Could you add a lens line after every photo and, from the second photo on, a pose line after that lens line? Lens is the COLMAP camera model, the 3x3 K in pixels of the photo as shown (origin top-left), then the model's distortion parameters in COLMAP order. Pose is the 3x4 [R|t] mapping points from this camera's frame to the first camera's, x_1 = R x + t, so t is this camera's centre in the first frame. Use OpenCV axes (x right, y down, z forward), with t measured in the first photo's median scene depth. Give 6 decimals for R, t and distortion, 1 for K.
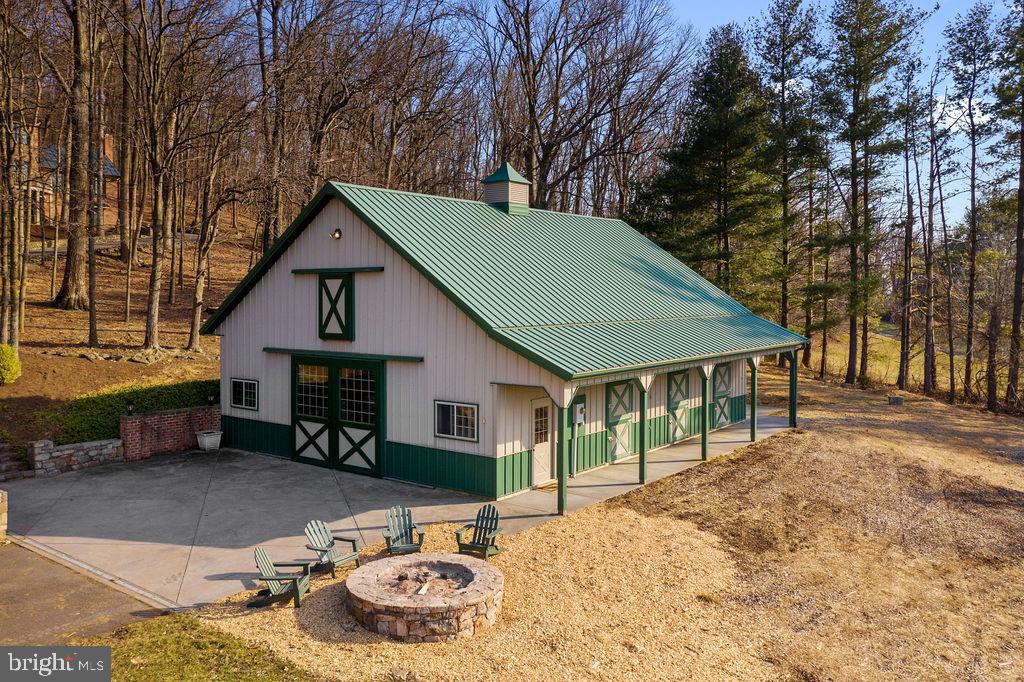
lens RADIAL K [[809.9, 0, 509.8], [0, 809.9, 296.6], [0, 0, 1]] dist [-0.008820, 0.000992]
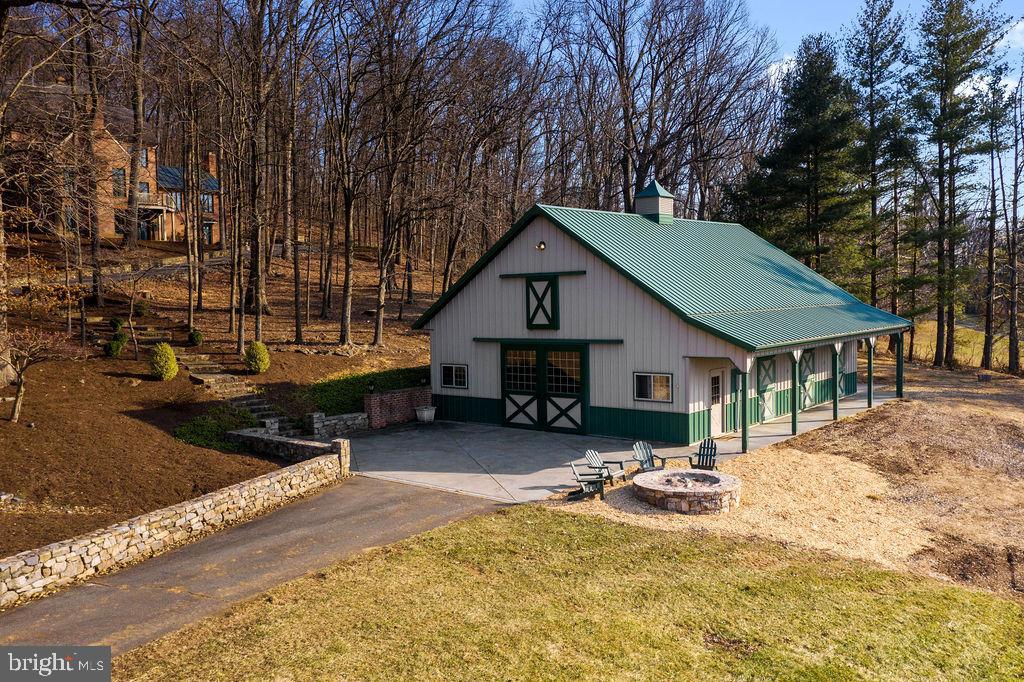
lens RADIAL K [[829.1, 0, 512.0], [0, 829.1, 341.0], [0, 0, 1]] dist [0.001460, -0.002519]
pose [[0.998370, -0.022811, -0.052314, -0.182048], [0.025461, 0.998396, 0.050573, 0.004489], [0.051077, -0.051823, 0.997349, -0.279804]]
